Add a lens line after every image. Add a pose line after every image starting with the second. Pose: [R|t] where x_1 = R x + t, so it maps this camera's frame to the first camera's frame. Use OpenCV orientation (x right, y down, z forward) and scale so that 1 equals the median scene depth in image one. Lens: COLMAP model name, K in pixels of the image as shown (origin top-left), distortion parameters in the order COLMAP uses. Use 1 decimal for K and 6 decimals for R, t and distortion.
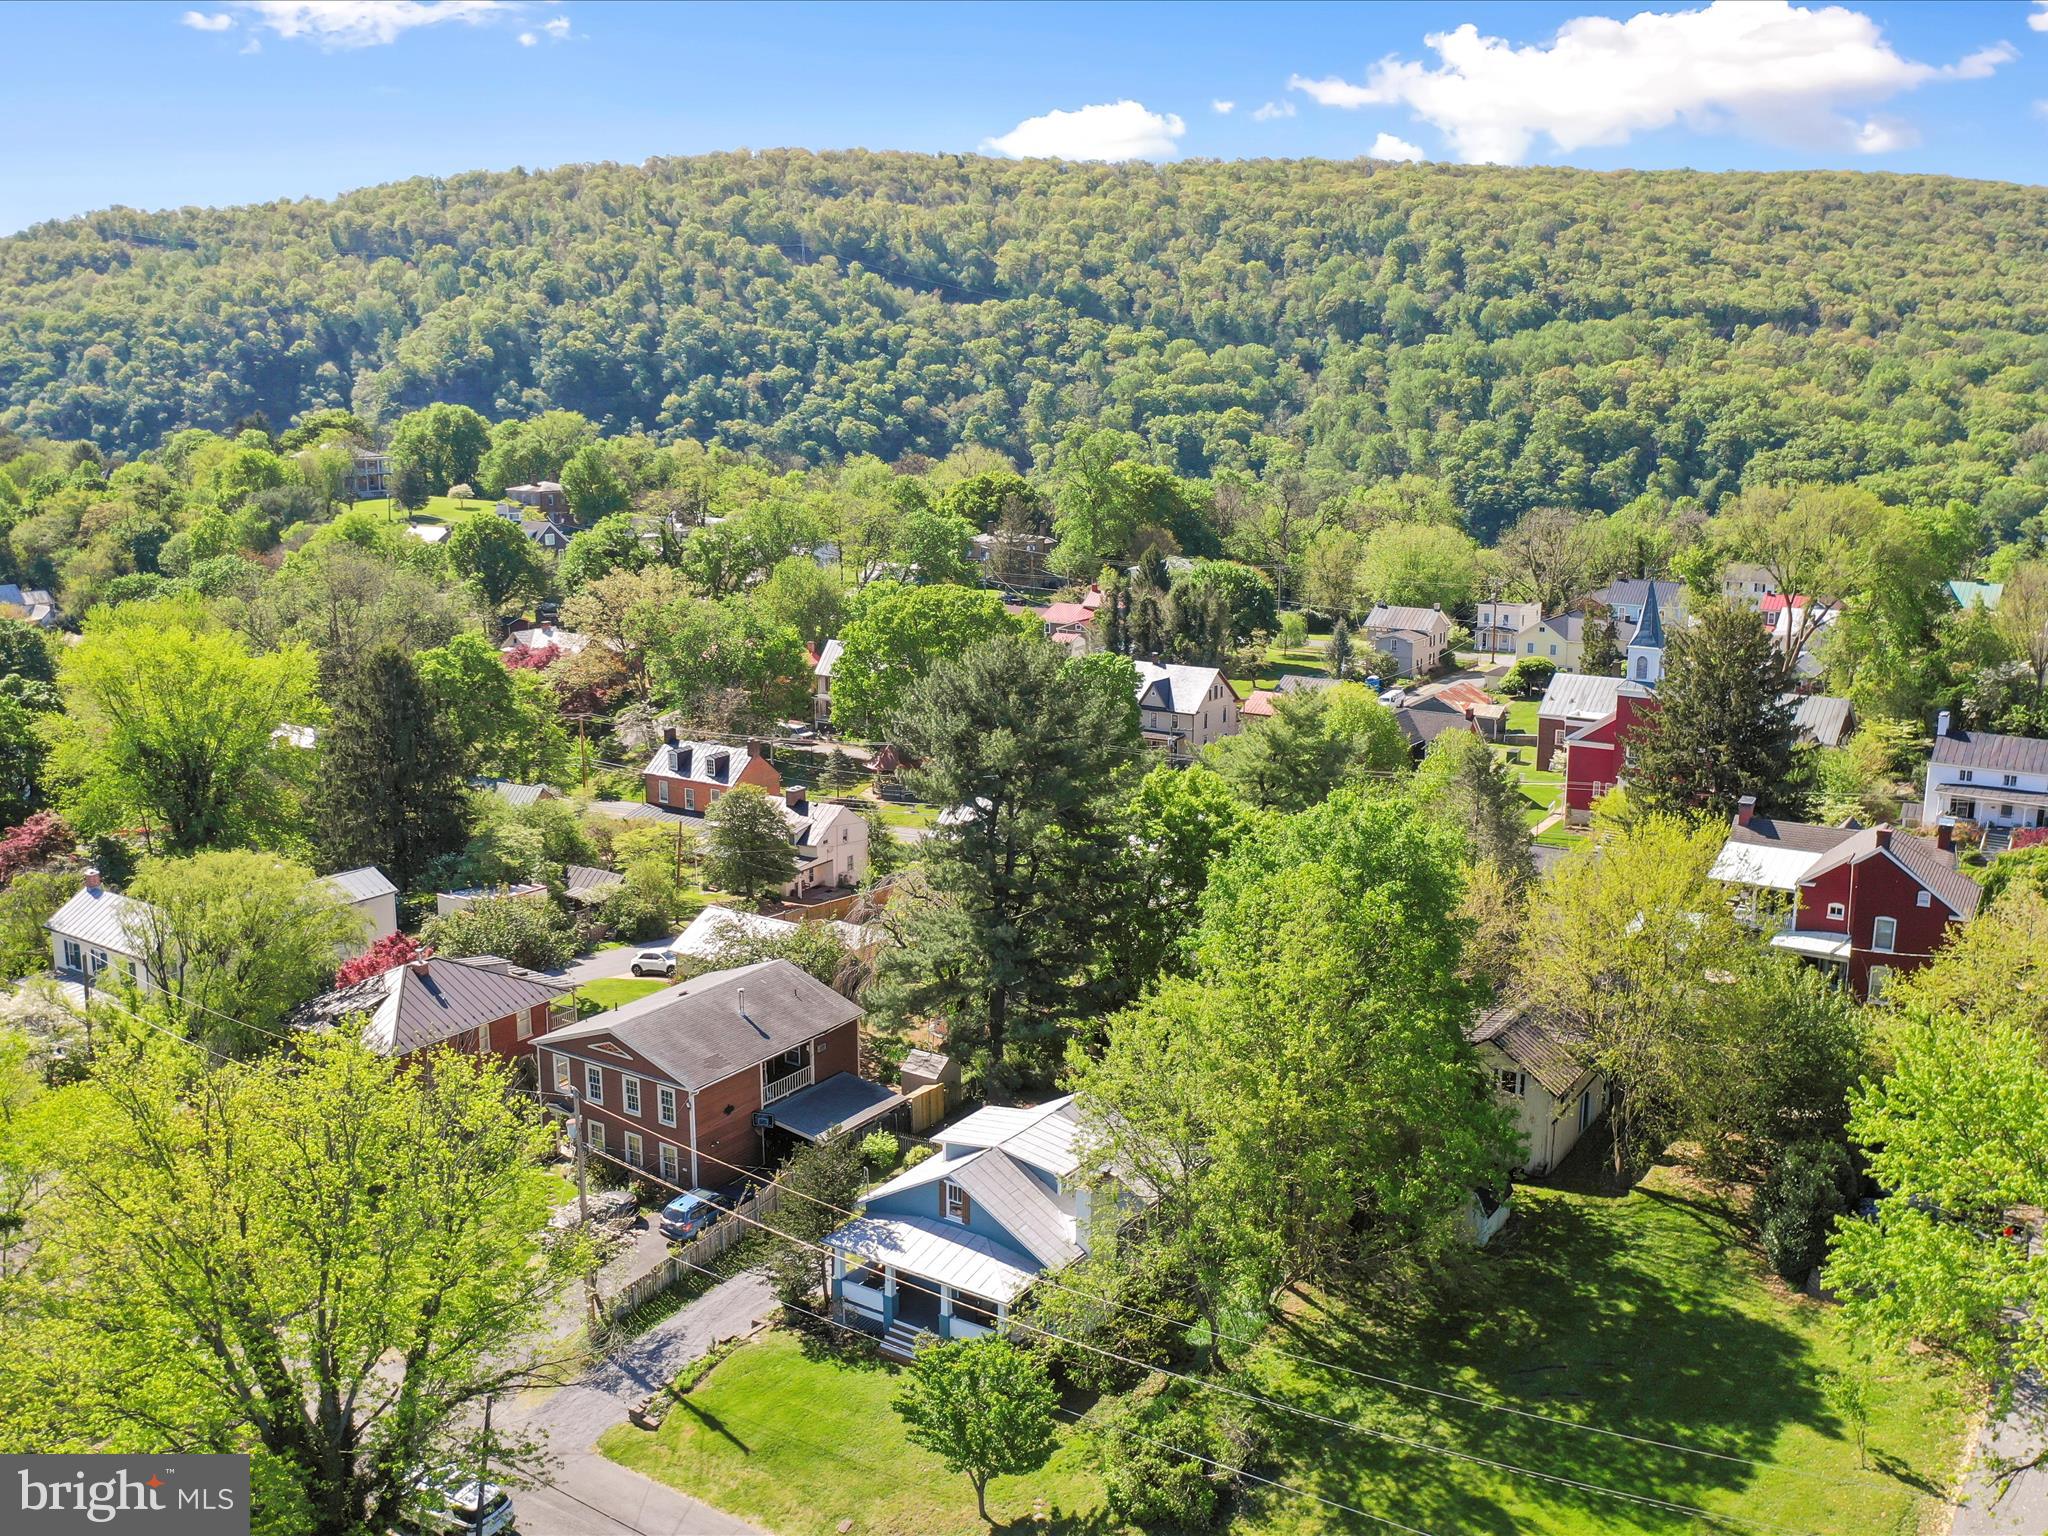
lens RADIAL K [[1808.7, 0, 1012.9], [0, 1808.7, 768.4], [0, 0, 1]] dist [-0.010097, 0.004006]
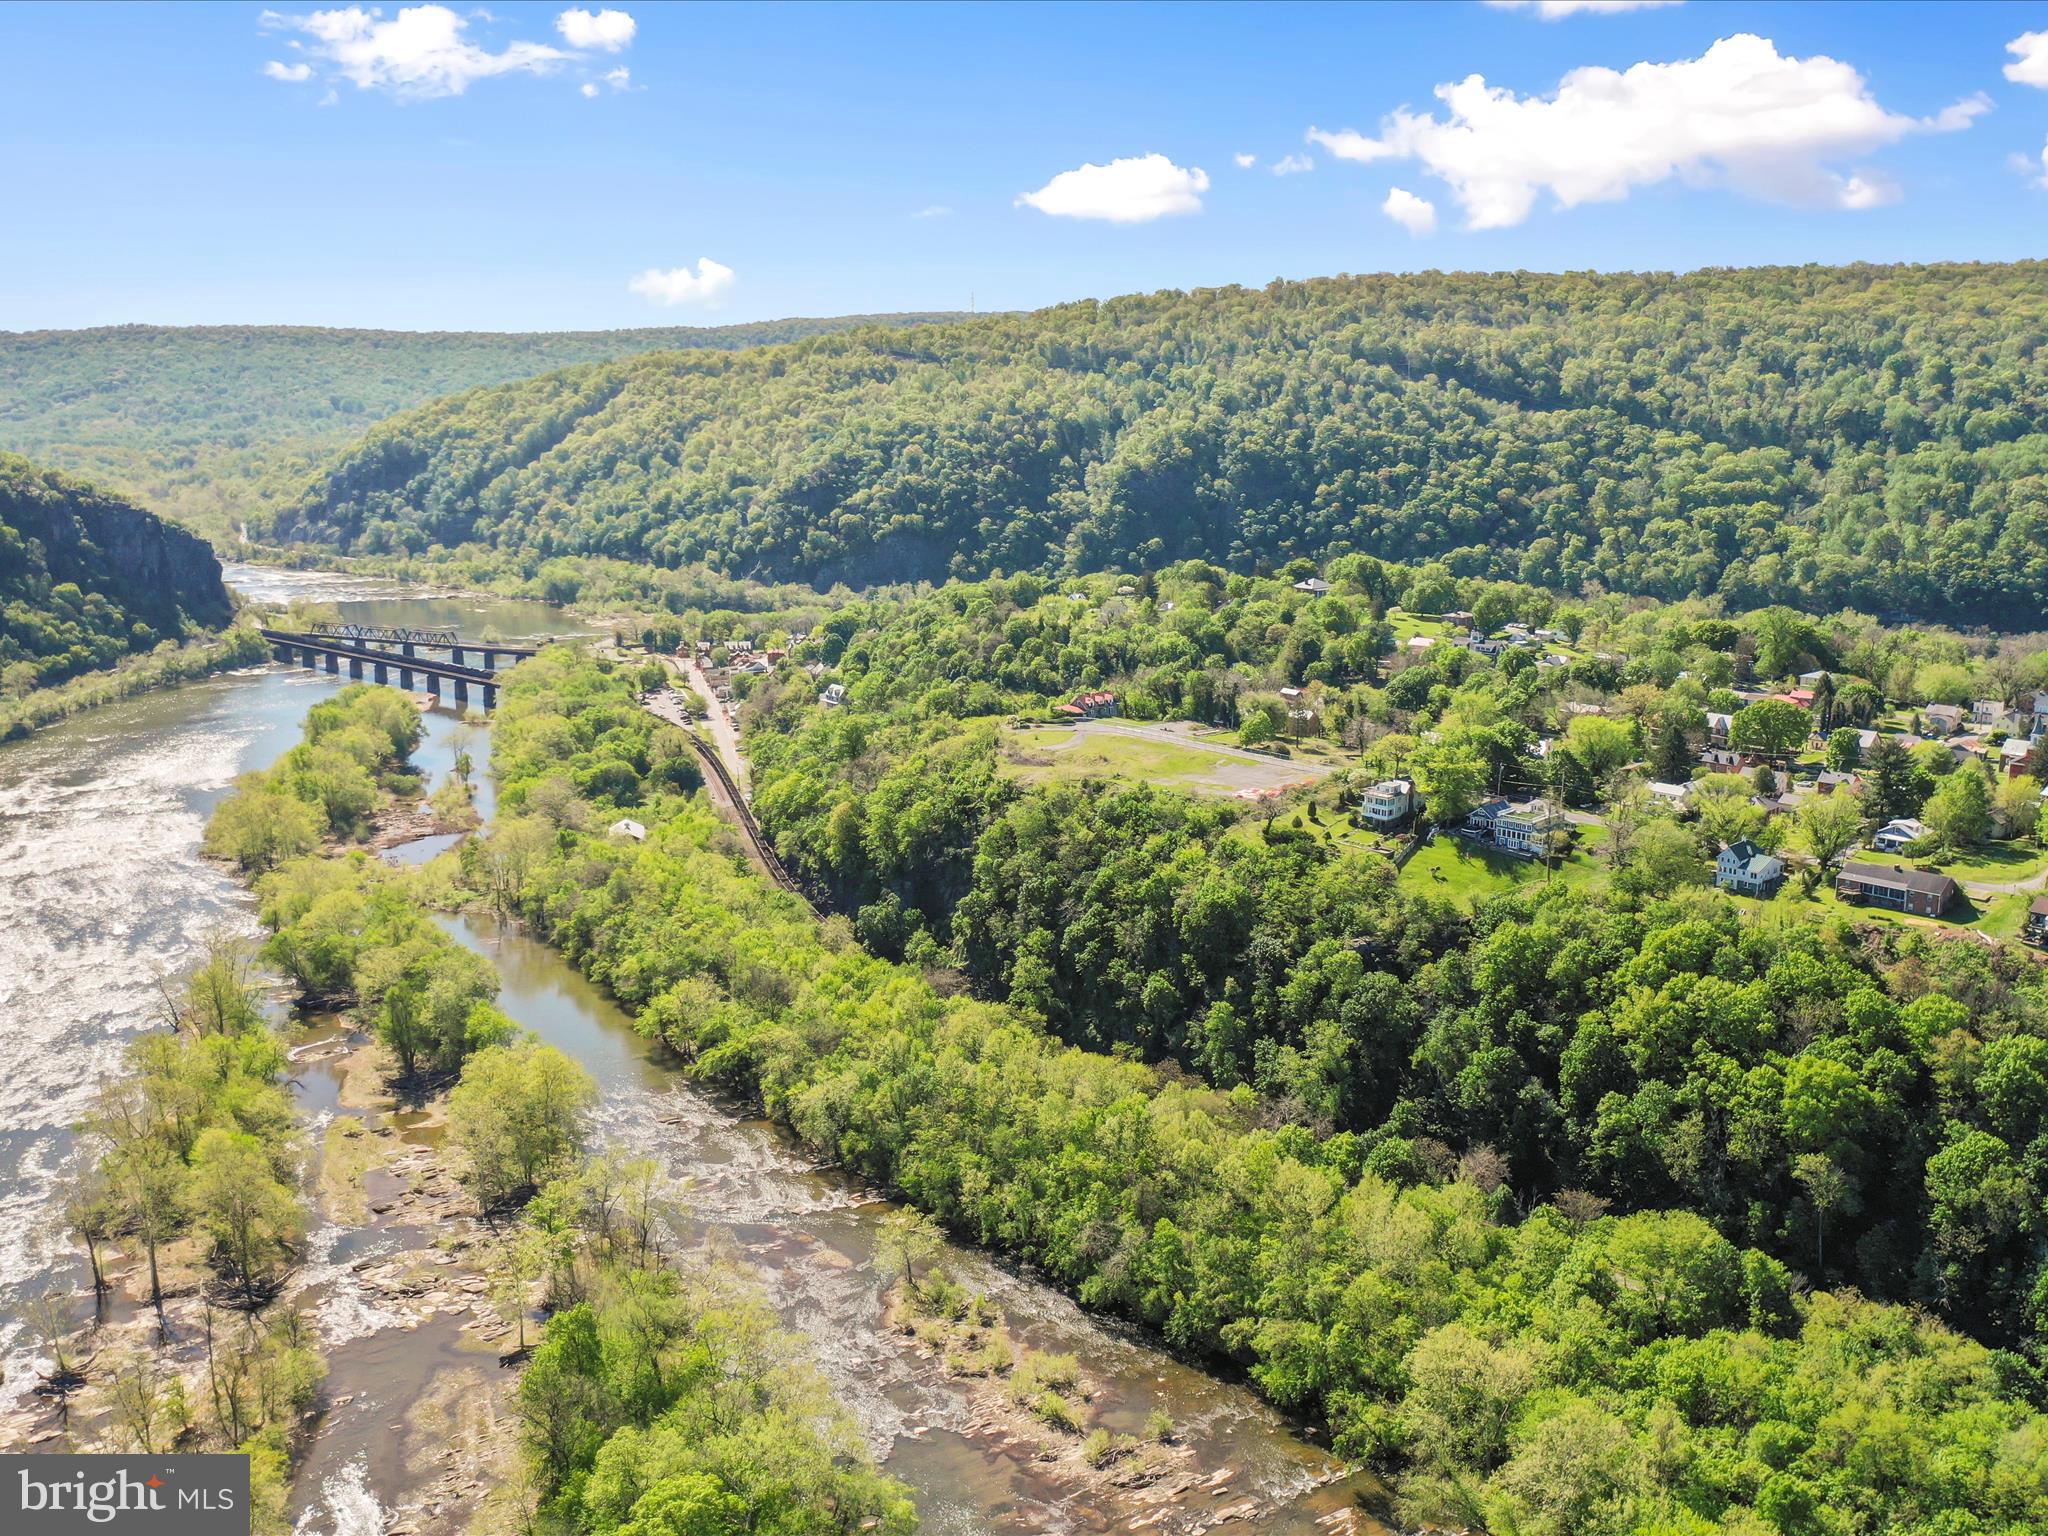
lens RADIAL K [[1809.0, 0, 1012.4], [0, 1809.0, 772.3], [0, 0, 1]] dist [-0.010676, 0.008938]
pose [[0.975631, 0.041361, -0.215482, -0.112671], [-0.040011, 0.999143, 0.010627, 0.006025], [0.215737, -0.001747, 0.976450, -0.387834]]
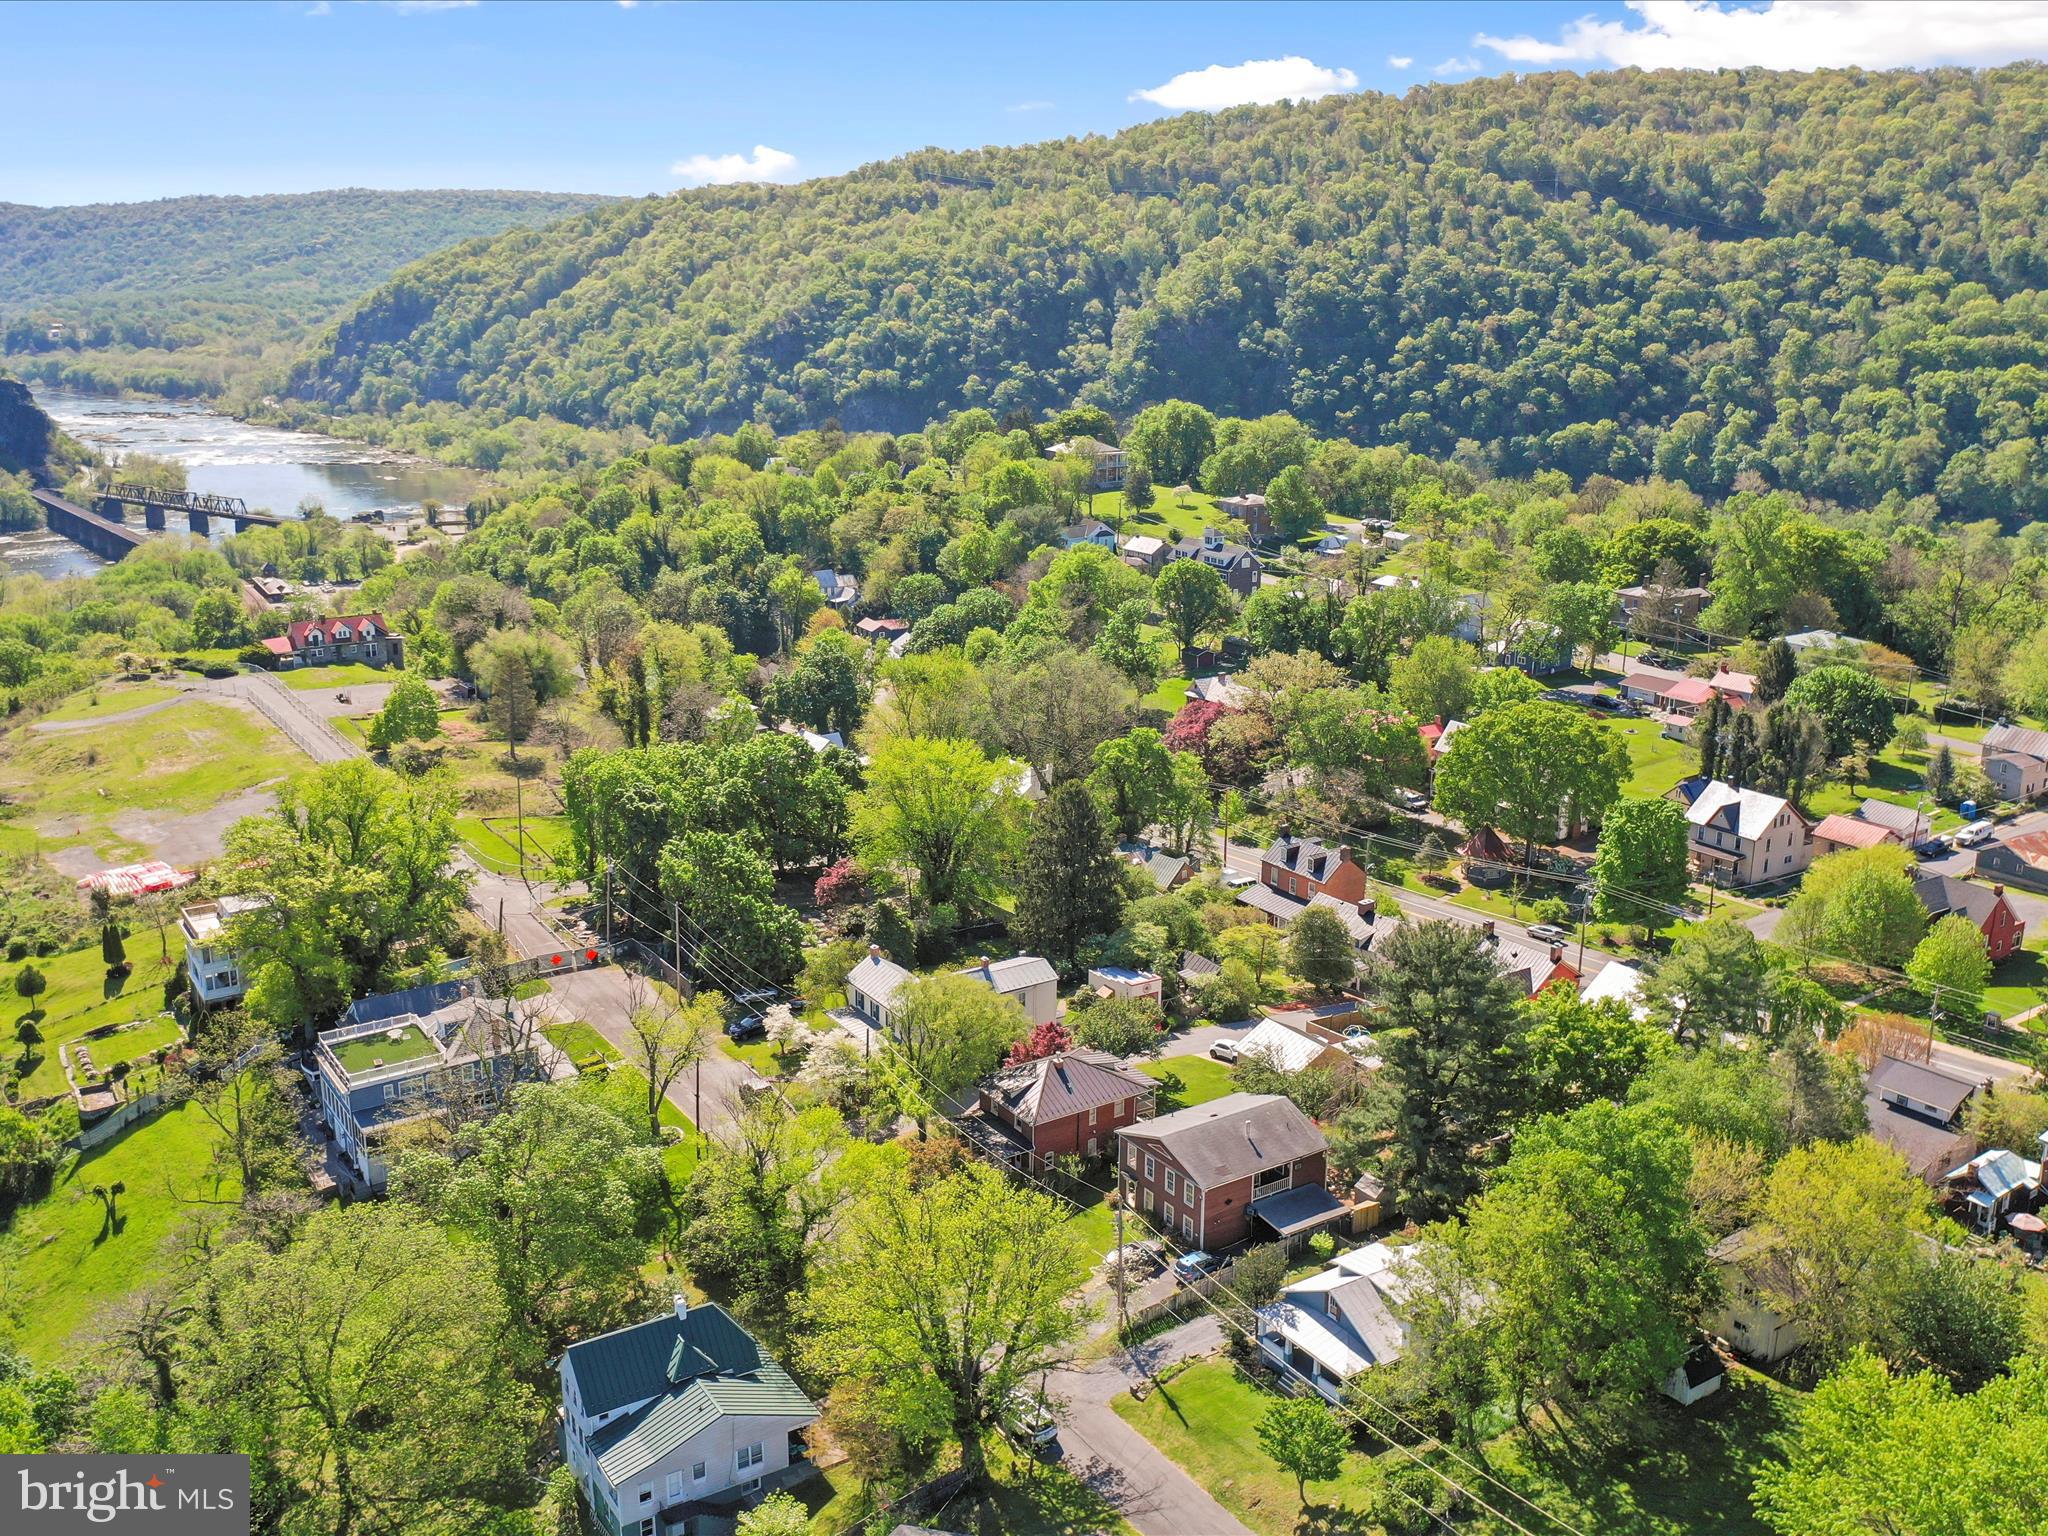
lens RADIAL K [[1808.7, 0, 1012.9], [0, 1808.7, 768.4], [0, 0, 1]] dist [-0.010097, 0.004006]
pose [[0.920198, 0.104652, -0.377206, 0.017611], [-0.081991, 0.993755, 0.075689, -0.022770], [0.382771, -0.038721, 0.923031, -0.039885]]
